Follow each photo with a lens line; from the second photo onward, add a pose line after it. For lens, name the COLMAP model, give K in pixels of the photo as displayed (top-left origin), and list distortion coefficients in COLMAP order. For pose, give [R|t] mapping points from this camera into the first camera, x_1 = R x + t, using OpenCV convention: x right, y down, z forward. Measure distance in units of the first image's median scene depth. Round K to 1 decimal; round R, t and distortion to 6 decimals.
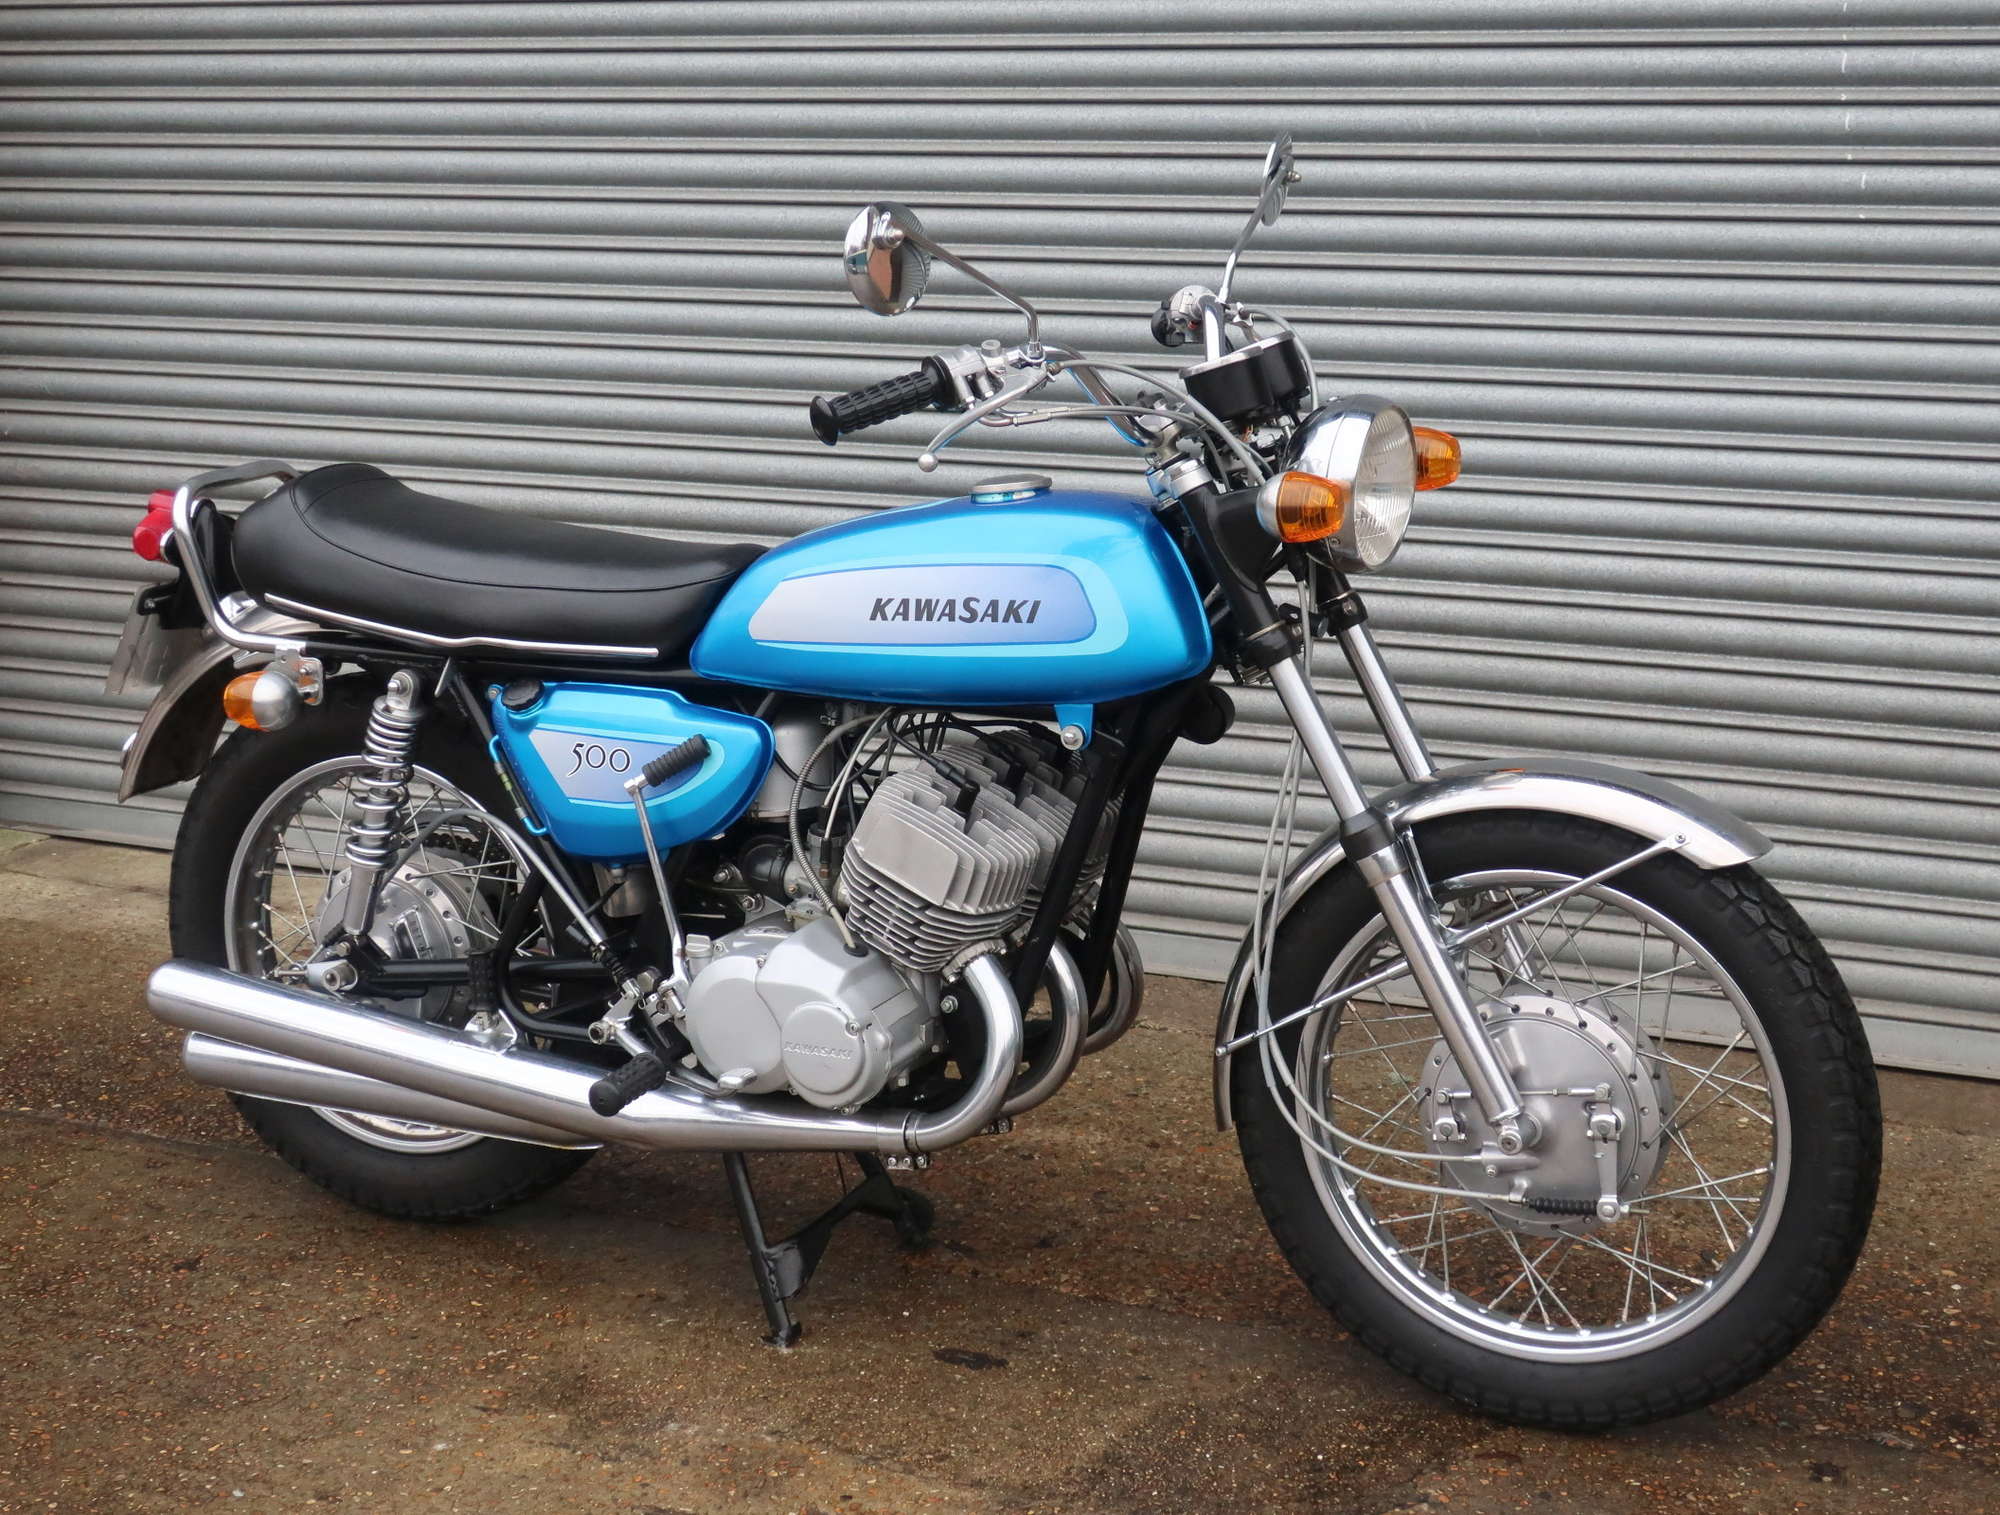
lens RADIAL K [[3374.7, 0, 1000.0], [0, 3374.7, 751.7], [0, 0, 1]] dist [-0.010565, 0.000000]
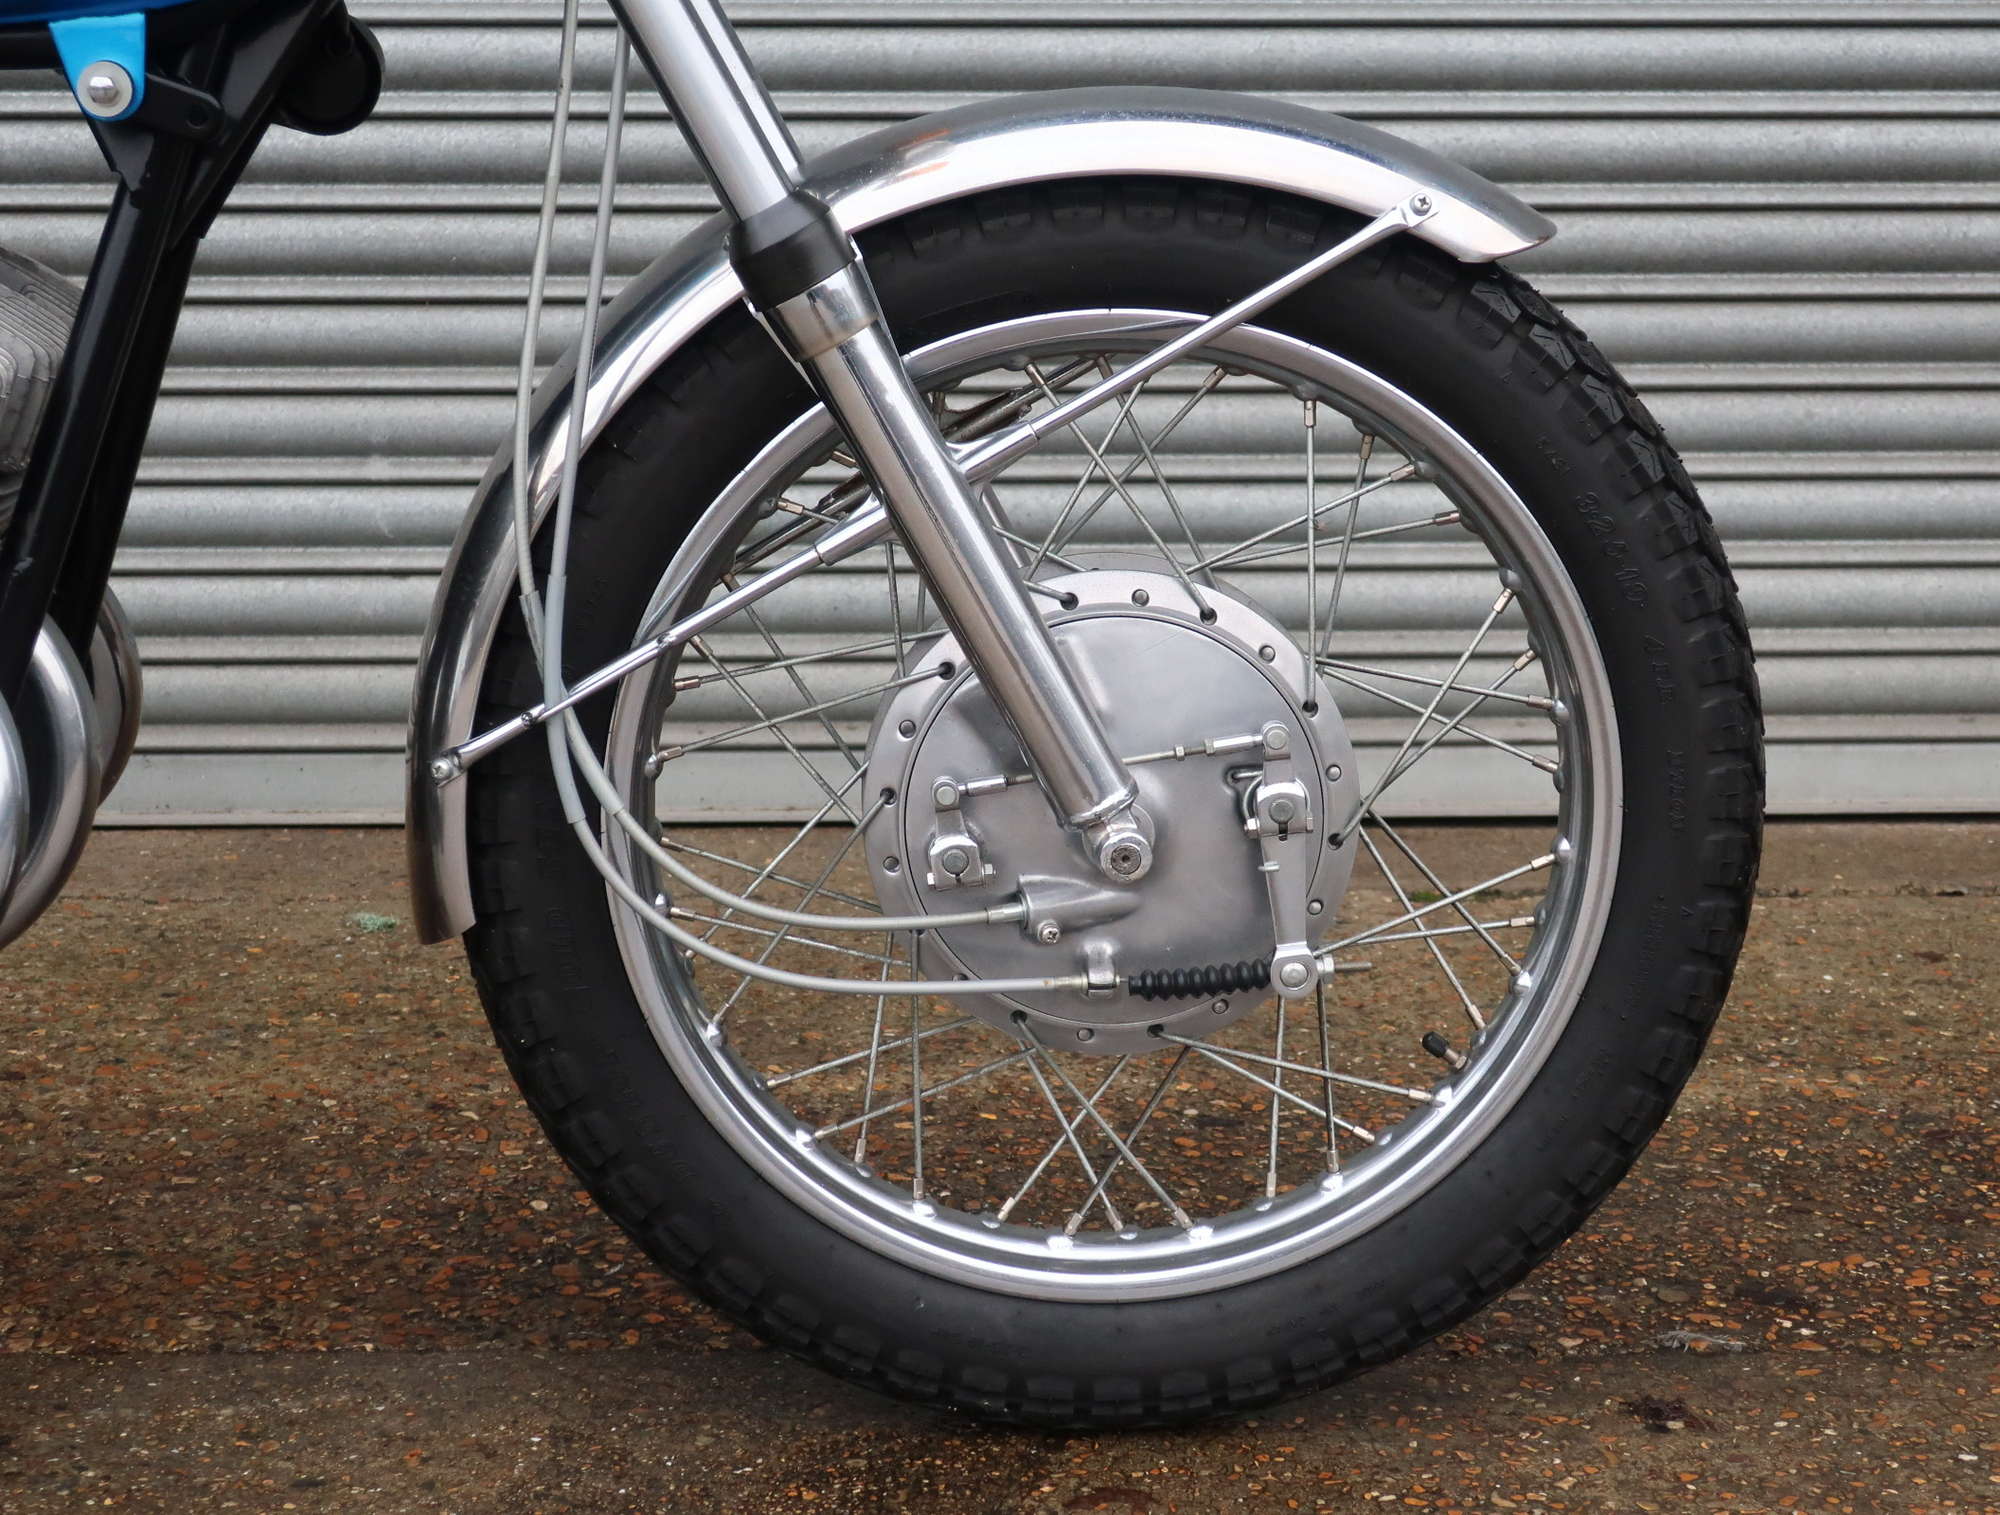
lens RADIAL K [[3853.8, 0, 997.5], [0, 3853.8, 748.3], [0, 0, 1]] dist [0.017376, 0.000000]
pose [[0.873879, -0.089803, 0.477776, -0.125780], [0.090974, 0.995637, 0.020744, 0.081782], [-0.477555, 0.025338, 0.878237, 0.484846]]
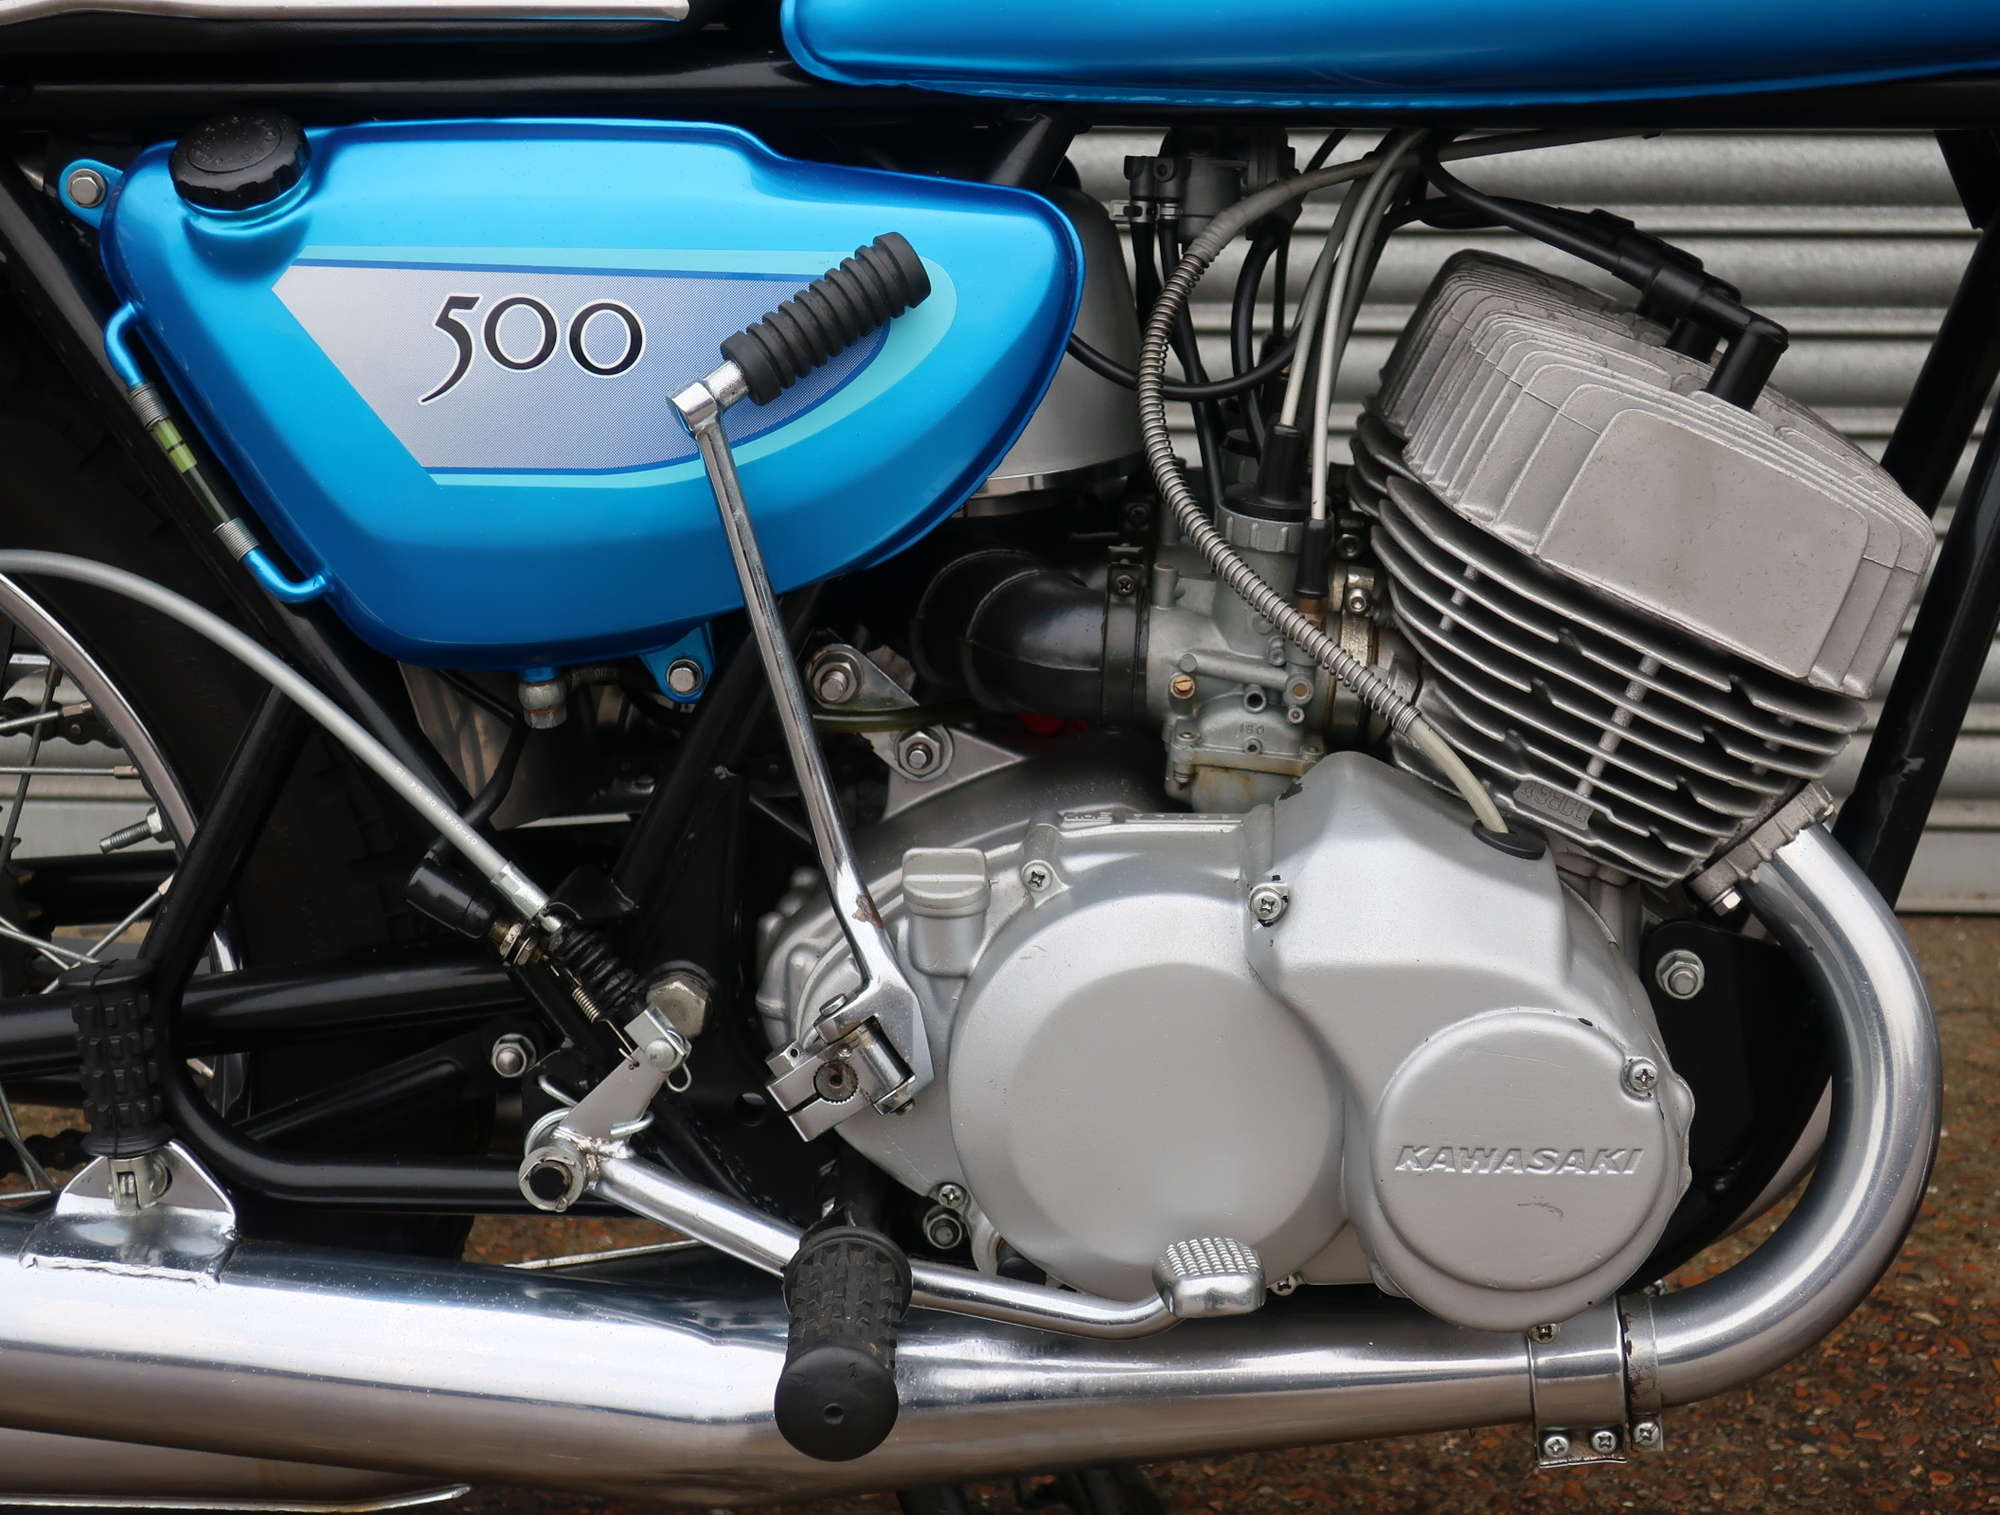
lens RADIAL K [[3524.2, 0, 1000.8], [0, 3524.2, 754.3], [0, 0, 1]] dist [0.010767, 0.000000]
pose [[0.918726, -0.083092, 0.386055, -0.220761], [0.073478, 0.996509, 0.039622, 0.032961], [-0.388000, -0.008035, 0.921624, 0.700242]]
